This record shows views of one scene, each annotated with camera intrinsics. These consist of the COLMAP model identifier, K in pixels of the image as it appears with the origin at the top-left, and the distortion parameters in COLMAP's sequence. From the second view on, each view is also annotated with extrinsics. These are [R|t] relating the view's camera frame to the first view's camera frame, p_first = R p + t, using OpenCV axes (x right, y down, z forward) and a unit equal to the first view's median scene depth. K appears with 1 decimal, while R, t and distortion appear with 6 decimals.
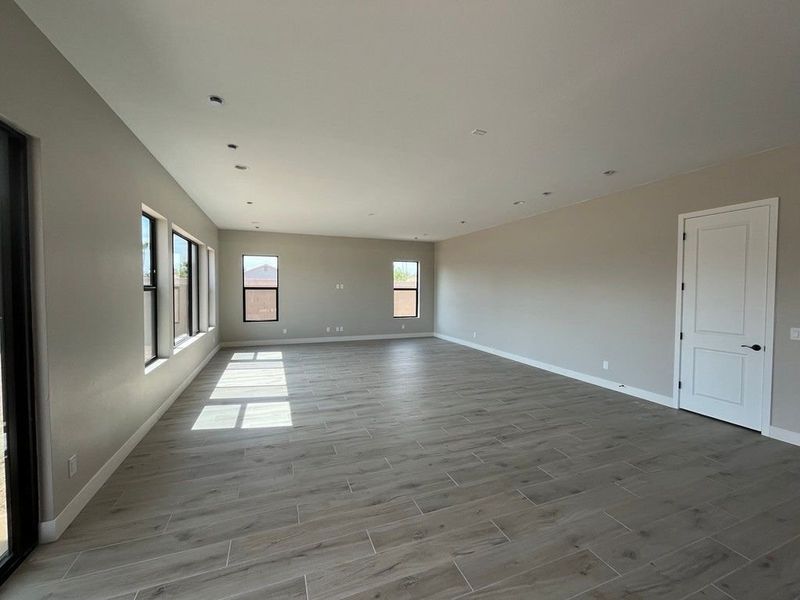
lens RADIAL K [[325.2, 0, 400.0], [0, 325.2, 300.0], [0, 0, 1]] dist [-0.000181, -0.000026]
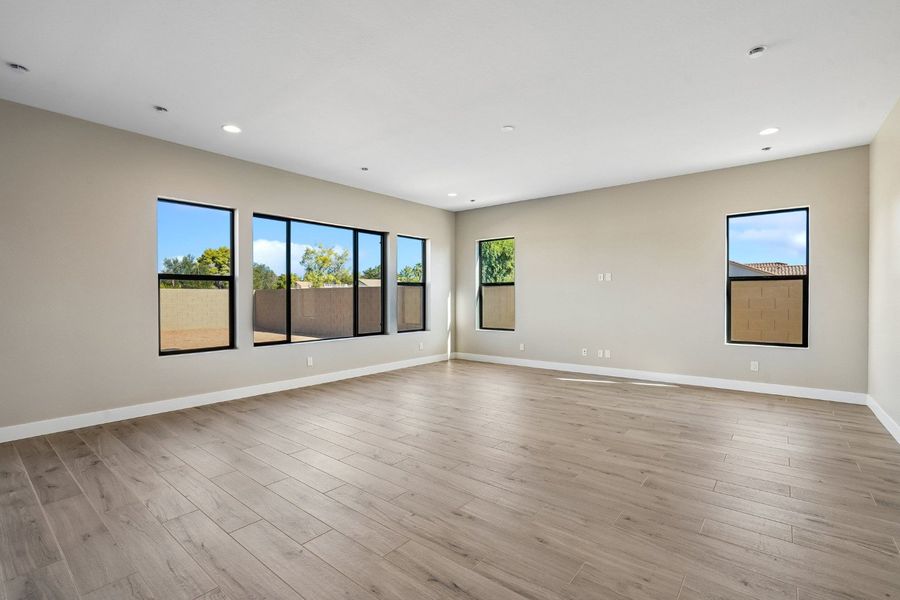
lens RADIAL K [[408.3, 0, 450.0], [0, 408.3, 300.0], [0, 0, 1]] dist [-0.002296, 0.000070]
pose [[0.489732, -0.000308, -0.871873, 0.543038], [-0.027007, 0.999515, -0.015523, 0.020382], [0.871455, 0.031149, 0.489486, 0.741700]]
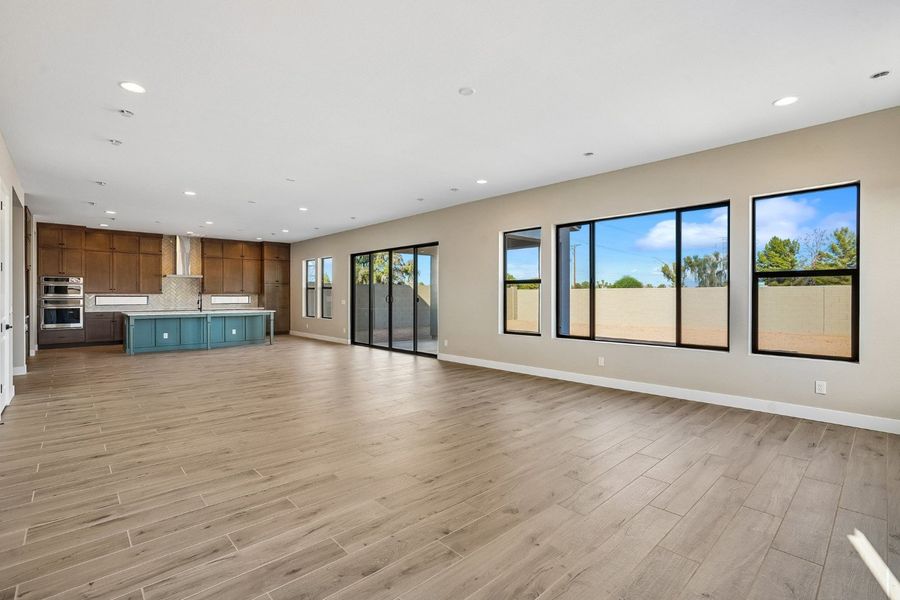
lens RADIAL K [[408.3, 0, 450.0], [0, 408.3, 300.0], [0, 0, 1]] dist [-0.002296, 0.000070]
pose [[-0.928096, -0.003180, -0.372326, 0.154710], [-0.019058, 0.999058, 0.038974, -0.021355], [0.371852, 0.043268, -0.927283, 1.870596]]
